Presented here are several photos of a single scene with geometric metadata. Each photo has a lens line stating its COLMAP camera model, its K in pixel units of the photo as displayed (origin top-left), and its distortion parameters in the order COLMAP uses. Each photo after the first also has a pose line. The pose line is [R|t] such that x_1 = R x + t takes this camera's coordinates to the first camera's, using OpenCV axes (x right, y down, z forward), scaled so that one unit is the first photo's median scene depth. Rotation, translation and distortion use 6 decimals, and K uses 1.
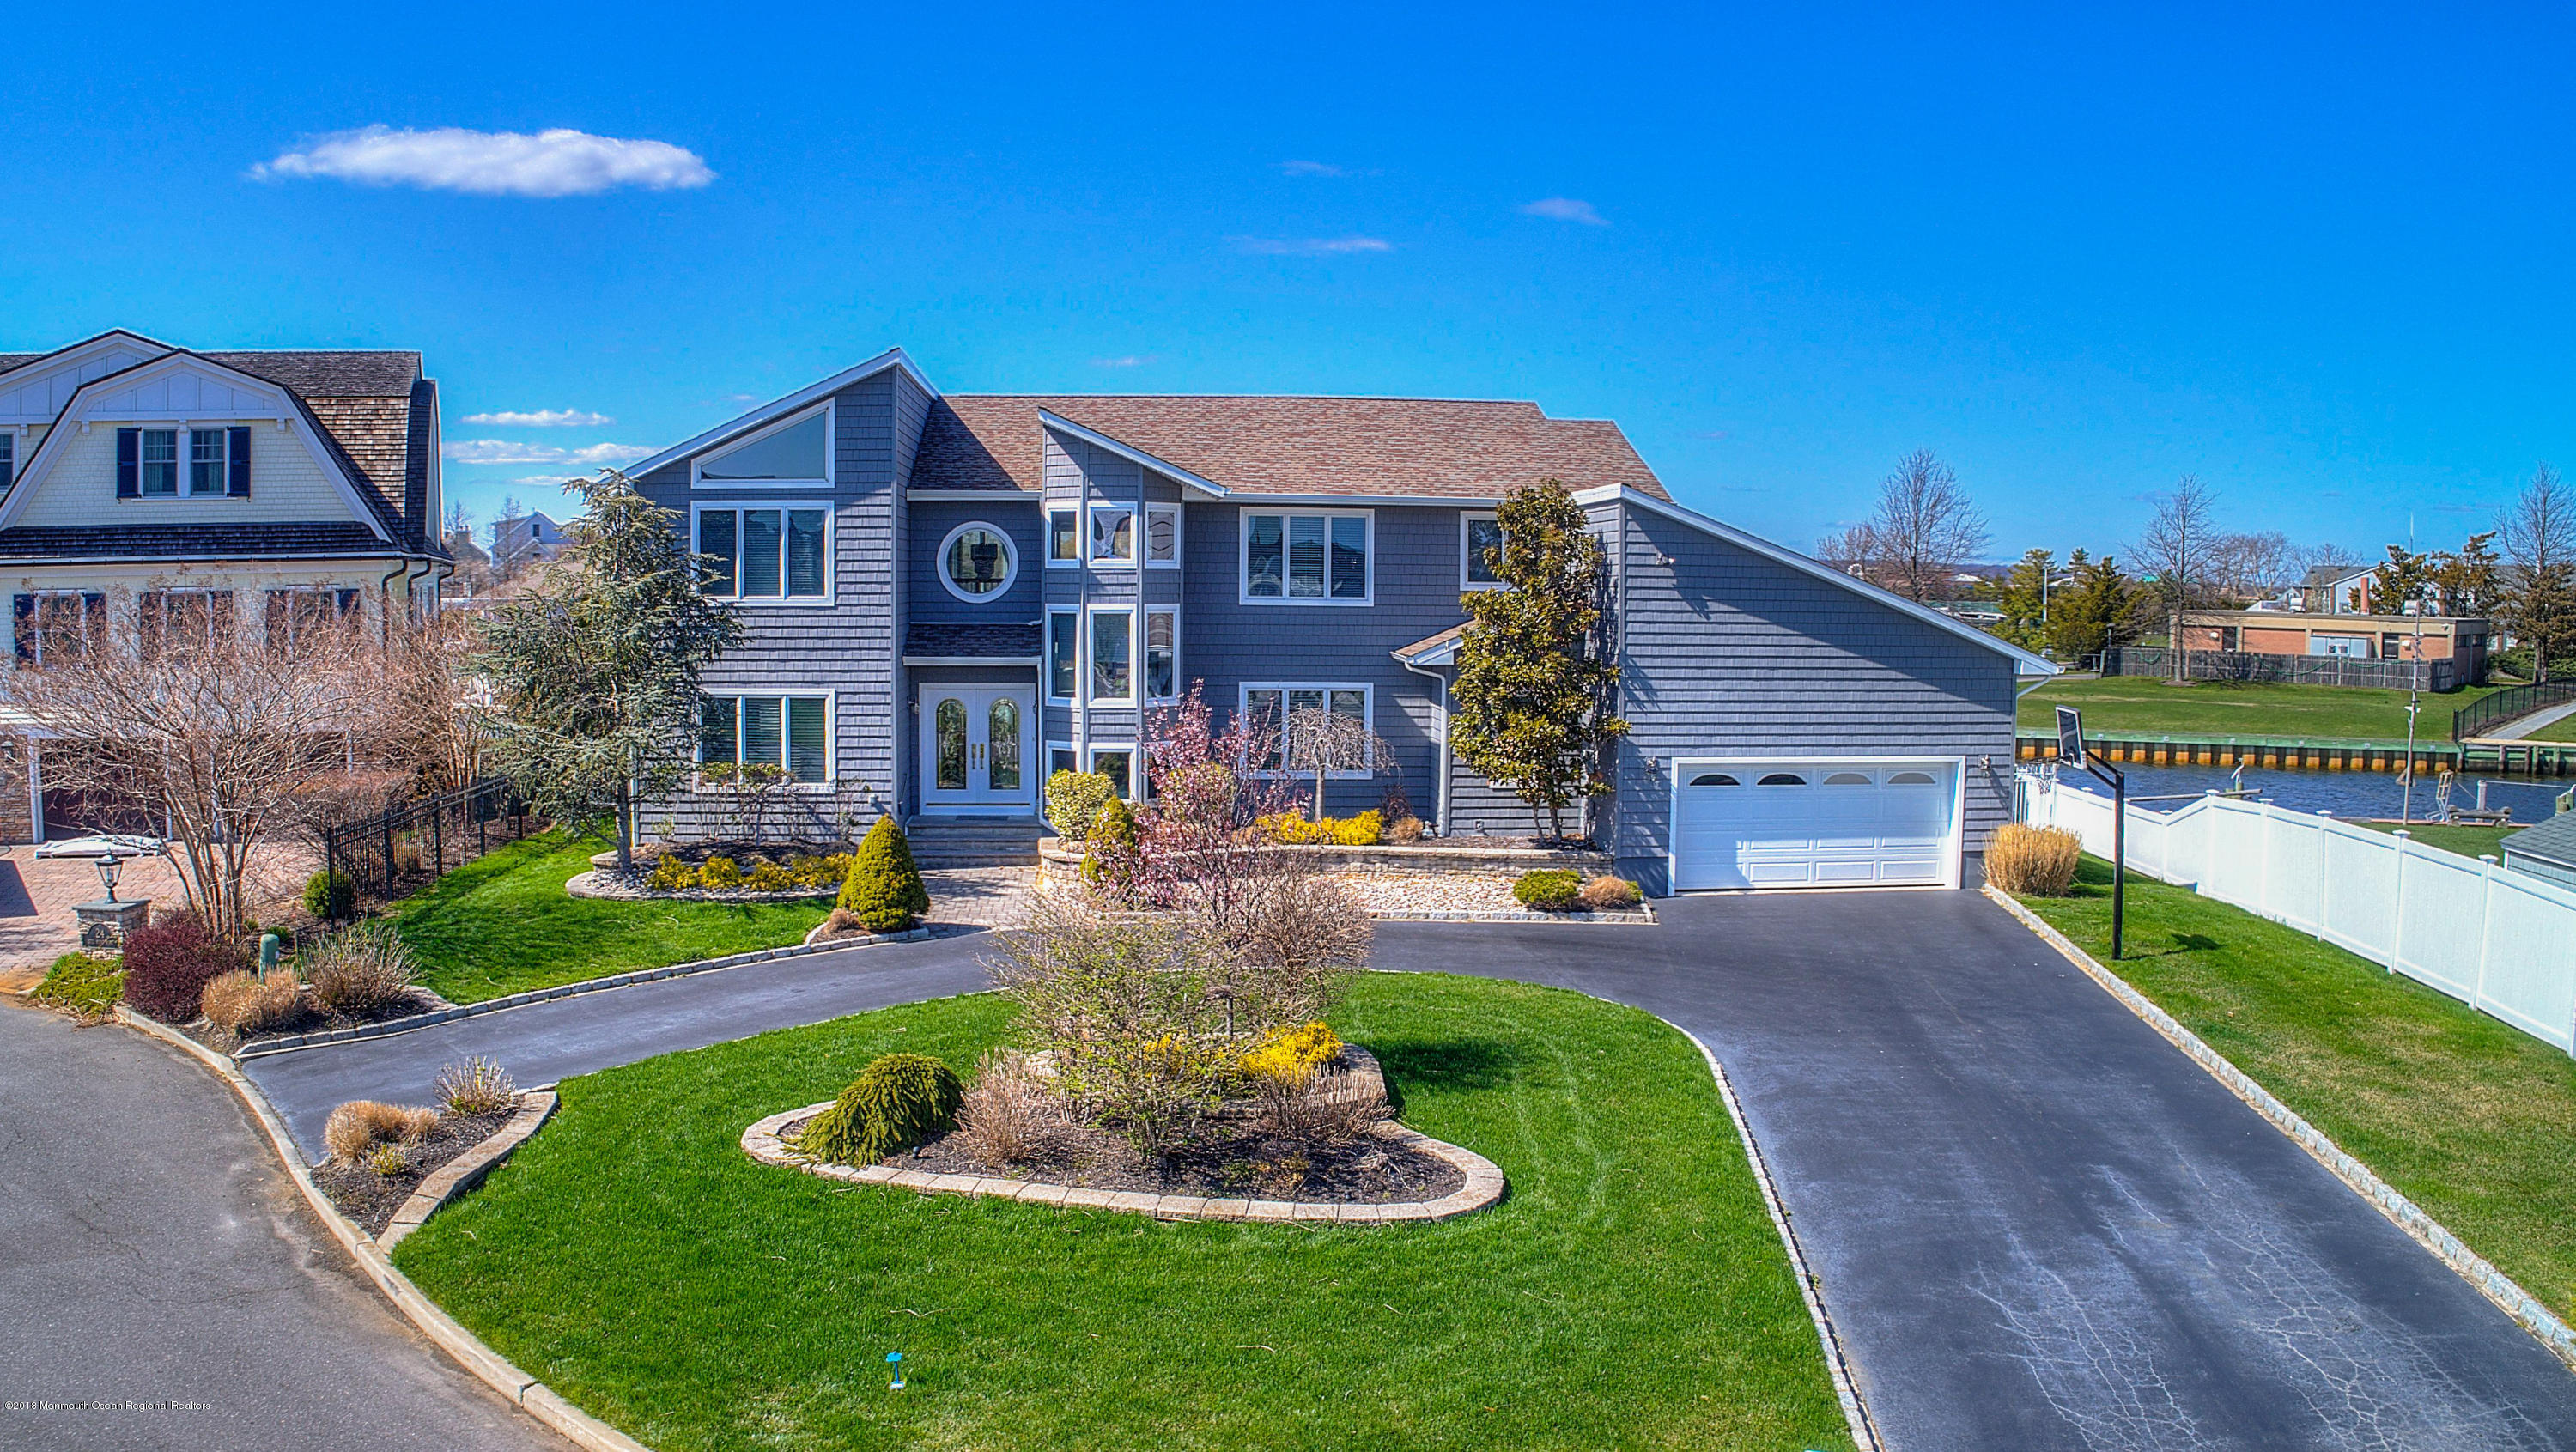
lens RADIAL K [[1882.7, 0, 1296.2], [0, 1882.7, 711.4], [0, 0, 1]] dist [-0.256333, 0.080992]
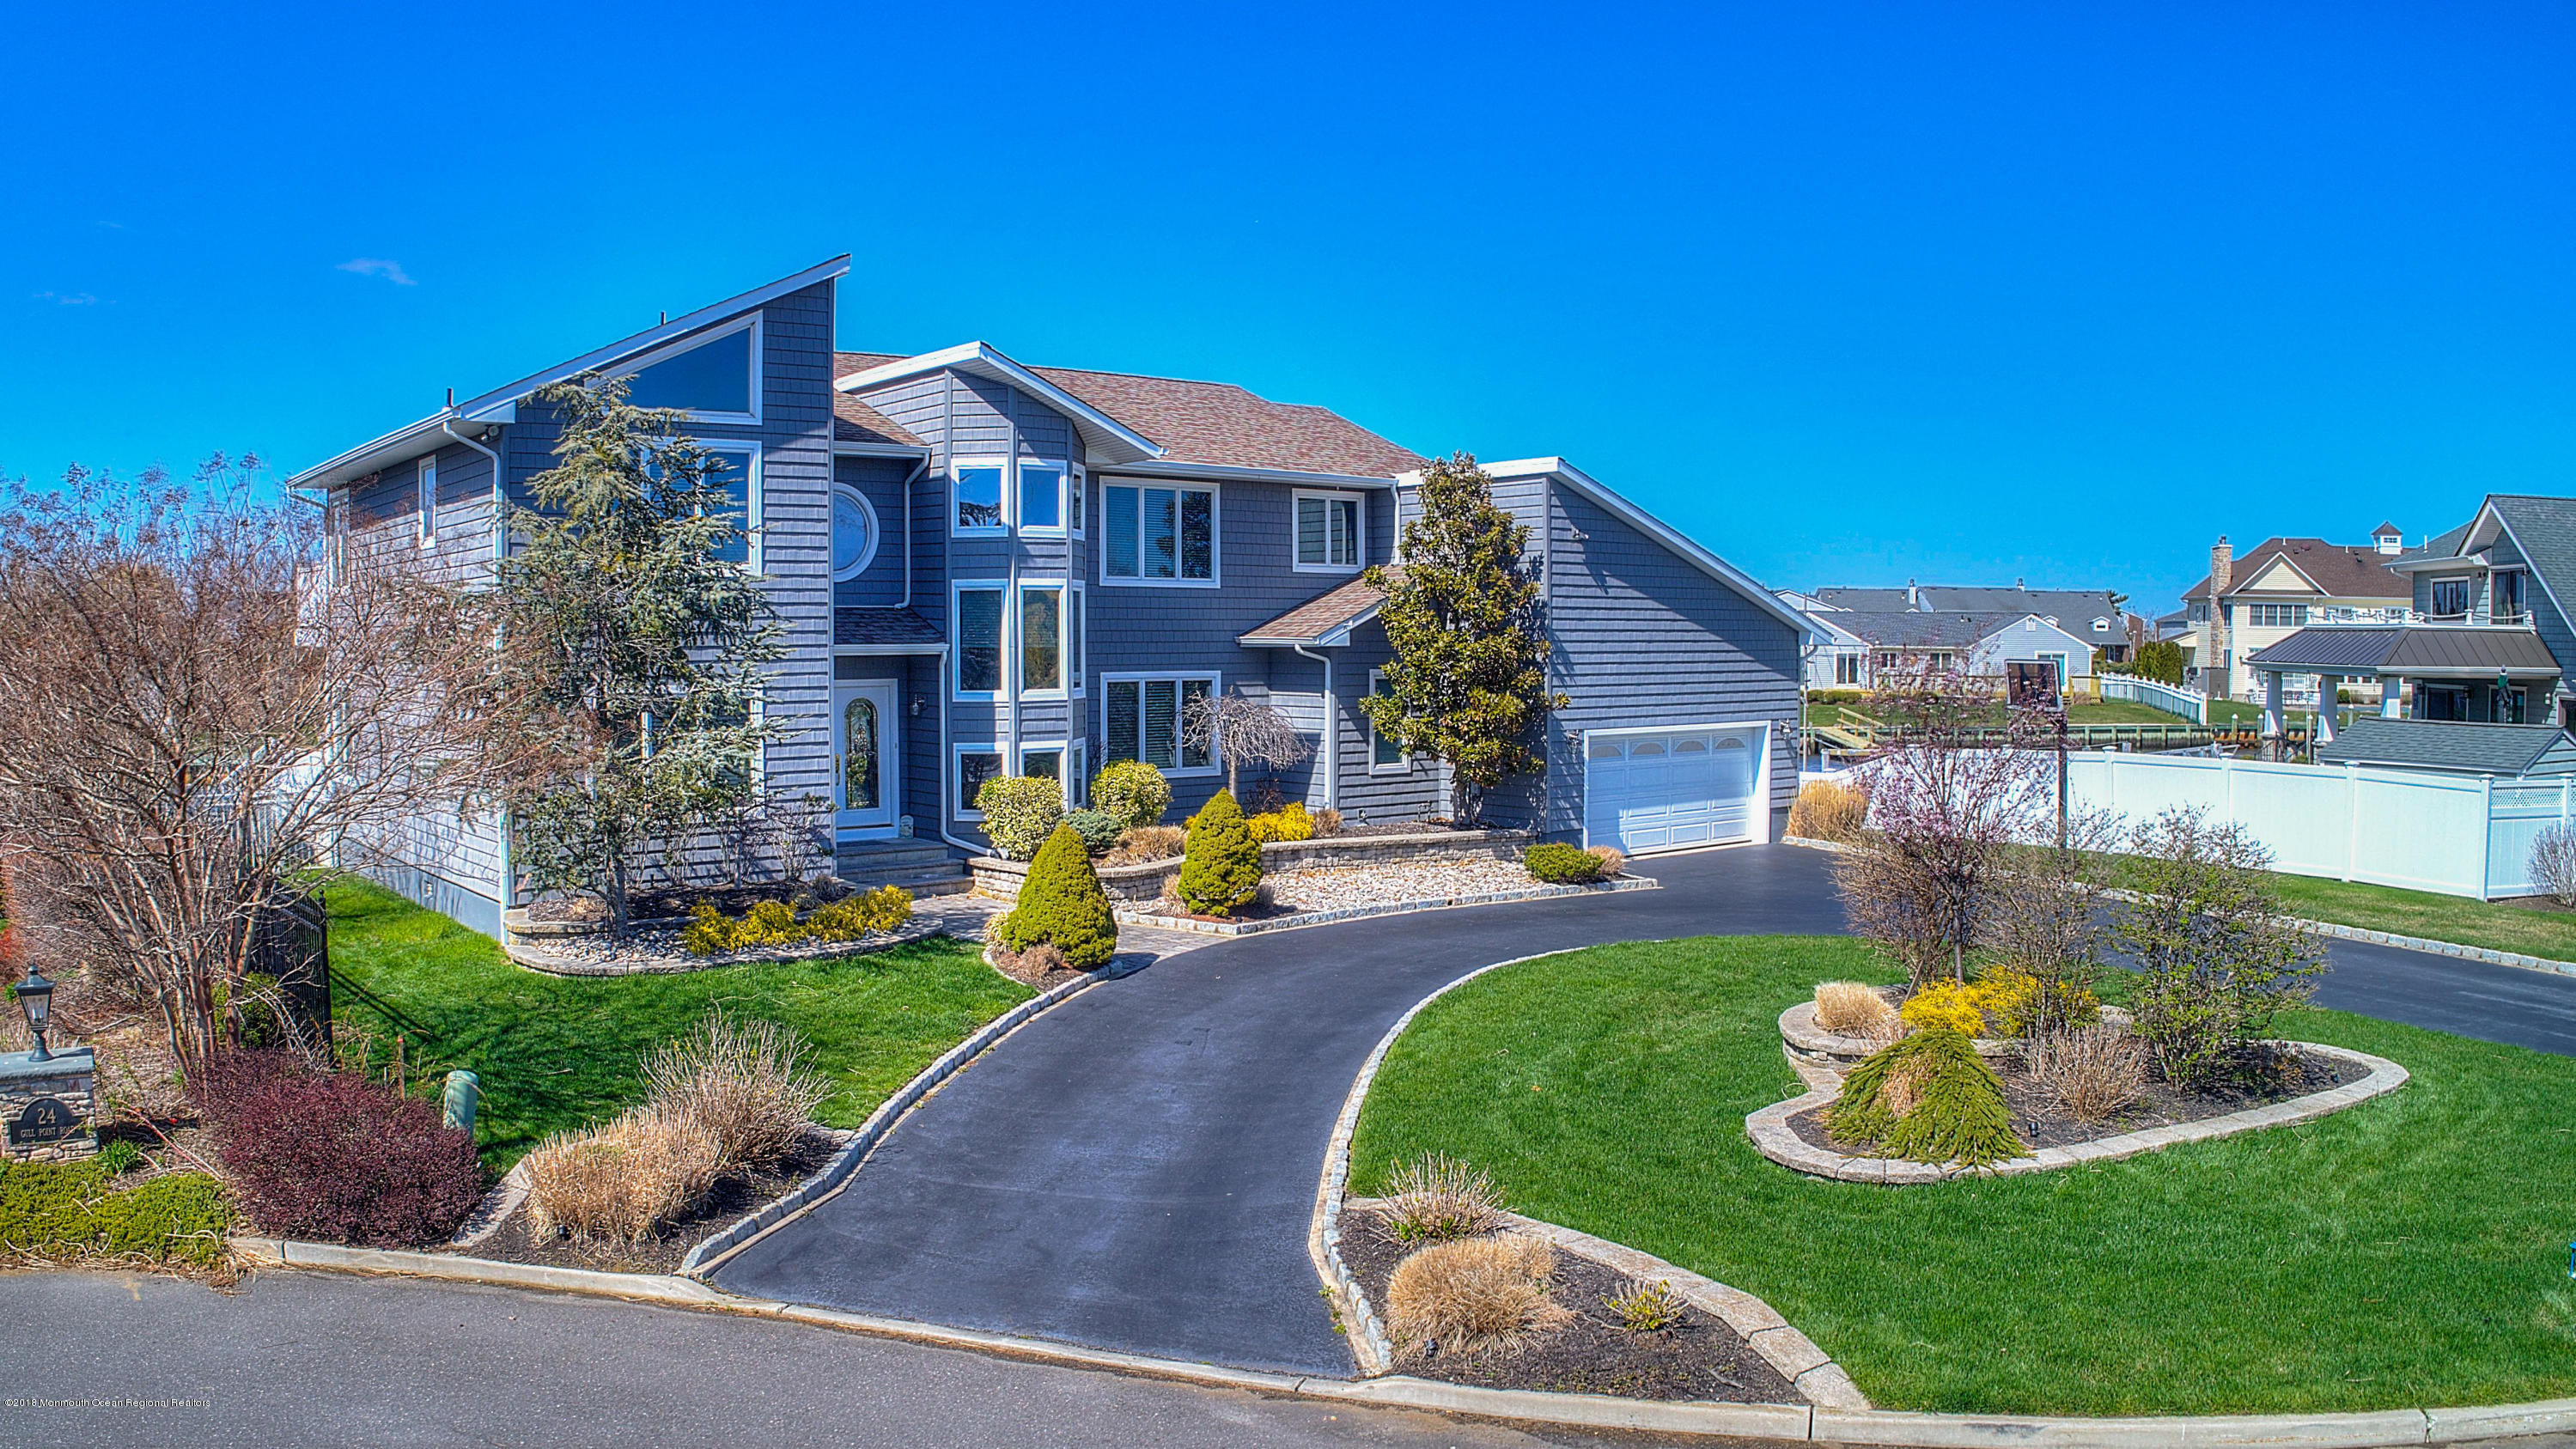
lens RADIAL K [[1882.7, 0, 1296.2], [0, 1882.7, 709.9], [0, 0, 1]] dist [-0.256333, 0.080992]
pose [[0.837546, -0.032386, 0.545406, -0.470282], [0.045010, 0.998938, -0.009802, 0.016123], [-0.544509, 0.032759, 0.838115, 0.225147]]
